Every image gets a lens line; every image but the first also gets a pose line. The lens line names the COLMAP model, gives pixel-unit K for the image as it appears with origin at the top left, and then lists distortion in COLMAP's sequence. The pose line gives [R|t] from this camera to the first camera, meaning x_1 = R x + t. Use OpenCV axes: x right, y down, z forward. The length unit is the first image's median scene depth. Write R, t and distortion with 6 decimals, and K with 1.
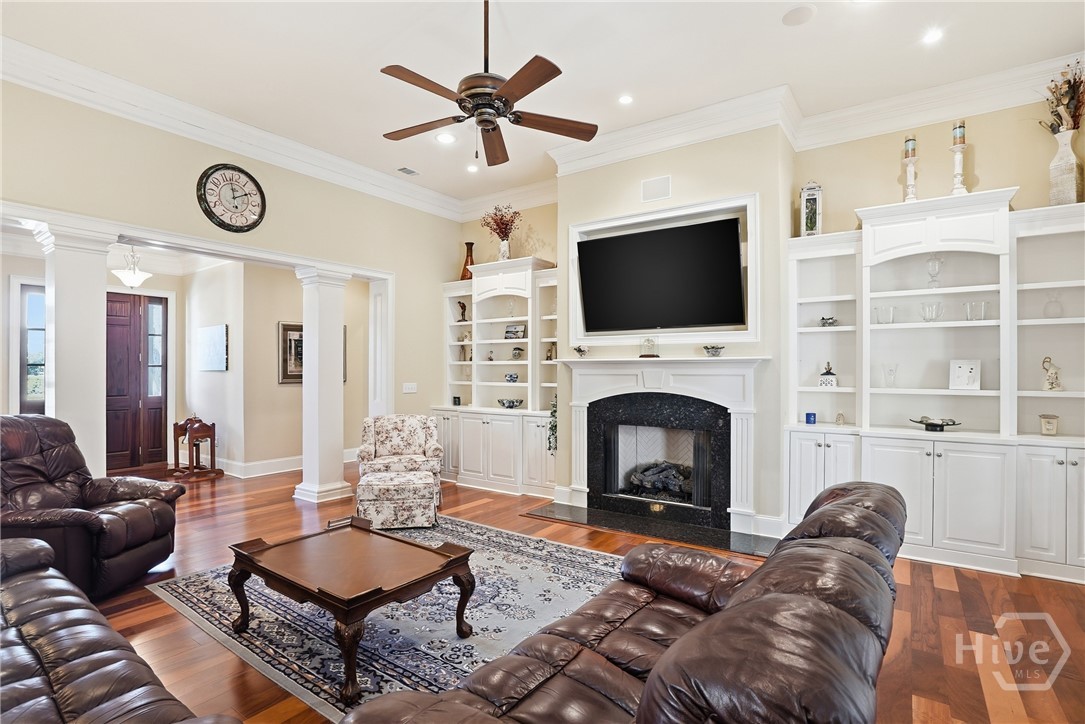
lens RADIAL K [[531.7, 0, 534.9], [0, 531.7, 369.0], [0, 0, 1]] dist [-0.047171, 0.017264]
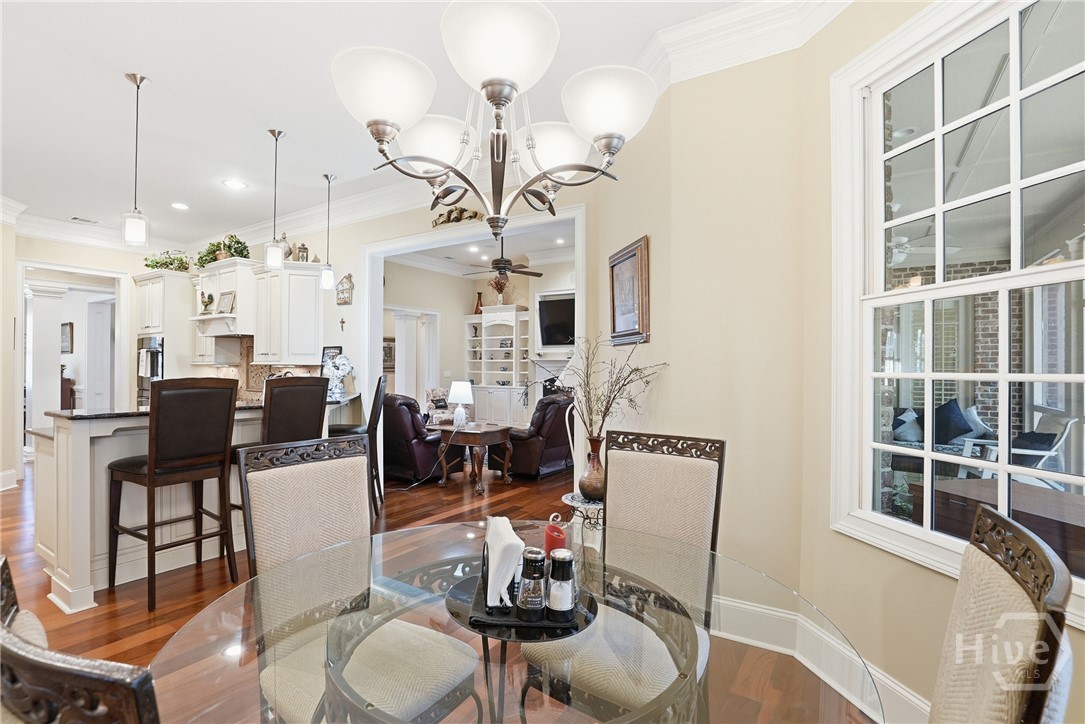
lens RADIAL K [[531.7, 0, 531.5], [0, 531.7, 370.8], [0, 0, 1]] dist [-0.047171, 0.017264]
pose [[0.999029, 0.009140, 0.043100, -0.038350], [-0.009169, 0.999958, 0.000476, 0.030262], [-0.043094, -0.000870, 0.999071, -1.189392]]
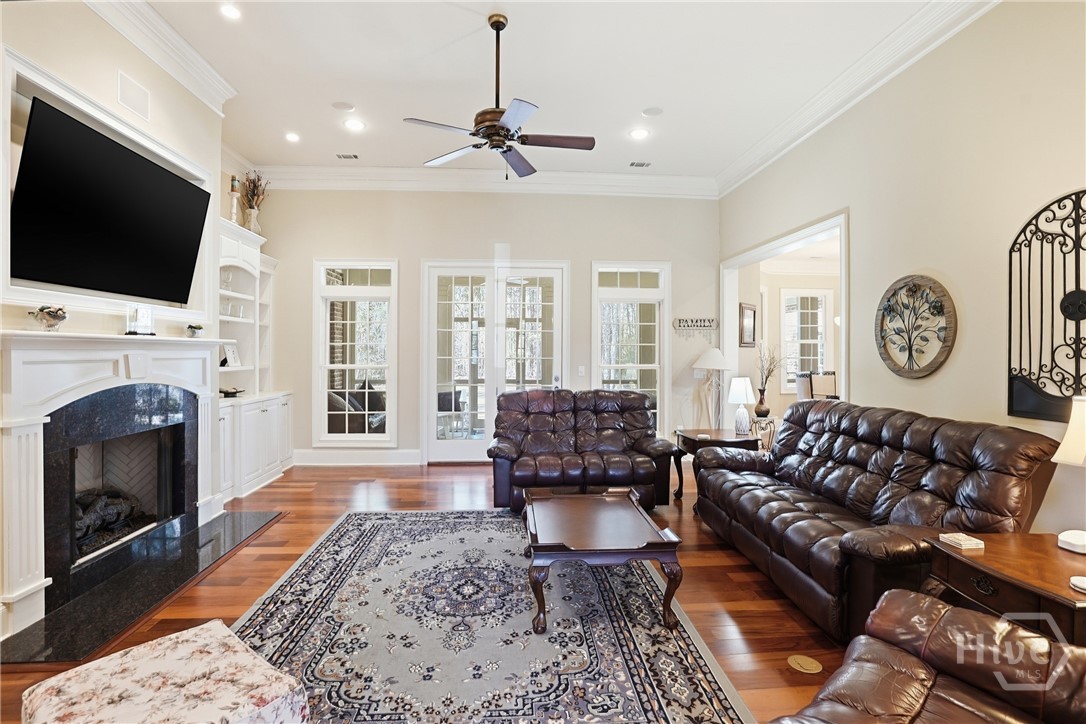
lens RADIAL K [[532.2, 0, 545.7], [0, 532.2, 353.5], [0, 0, 1]] dist [-0.047171, 0.017264]
pose [[-0.648202, -0.003007, 0.761463, -0.707347], [-0.003664, 0.999993, 0.000830, 0.000303], [-0.761460, -0.002252, -0.648208, 1.108880]]
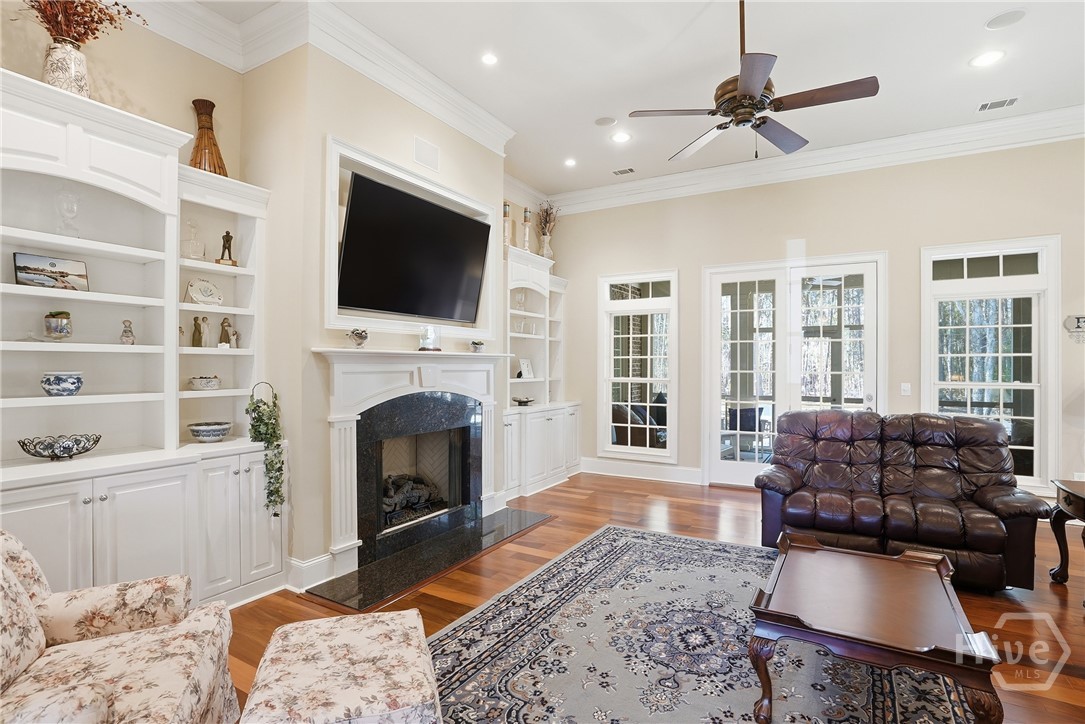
lens RADIAL K [[531.7, 0, 541.5], [0, 531.7, 364.0], [0, 0, 1]] dist [-0.047171, 0.017264]
pose [[-0.104253, 0.002762, 0.994547, -0.688524], [-0.003771, 0.999988, -0.003172, 0.002007], [-0.994544, -0.004081, -0.104241, 0.974894]]
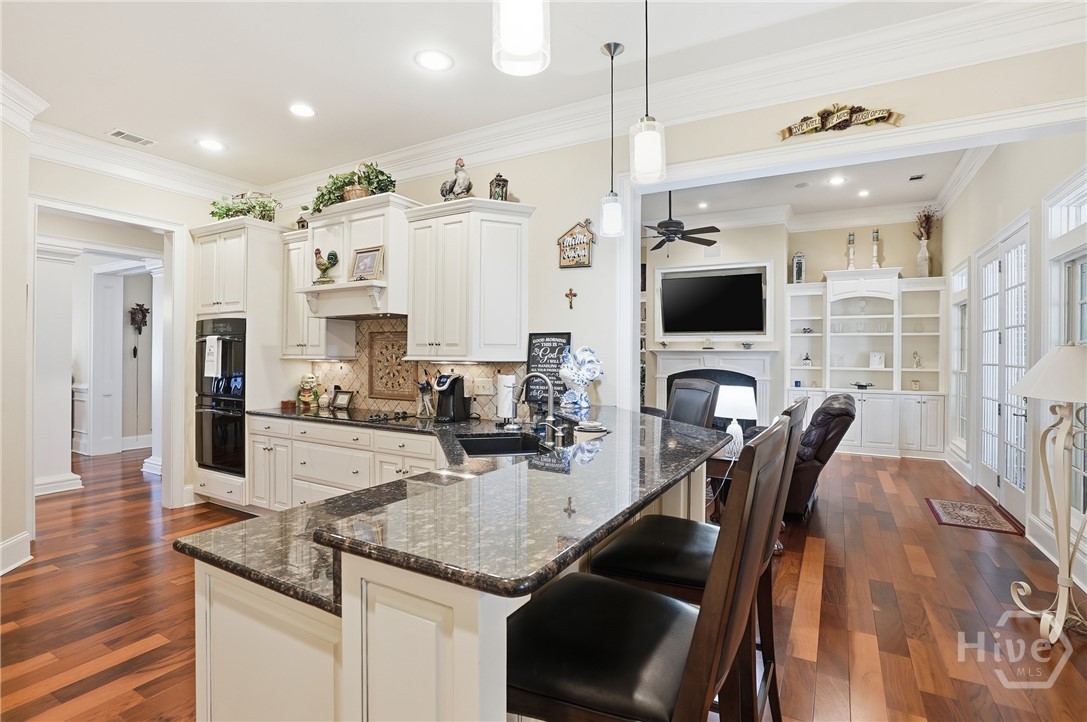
lens RADIAL K [[532.7, 0, 530.4], [0, 532.7, 357.9], [0, 0, 1]] dist [-0.047171, 0.017264]
pose [[0.995243, 0.010825, 0.096816, -0.570355], [-0.010772, 0.999941, -0.001071, 0.016833], [-0.096822, 0.000023, 0.995302, -0.720892]]
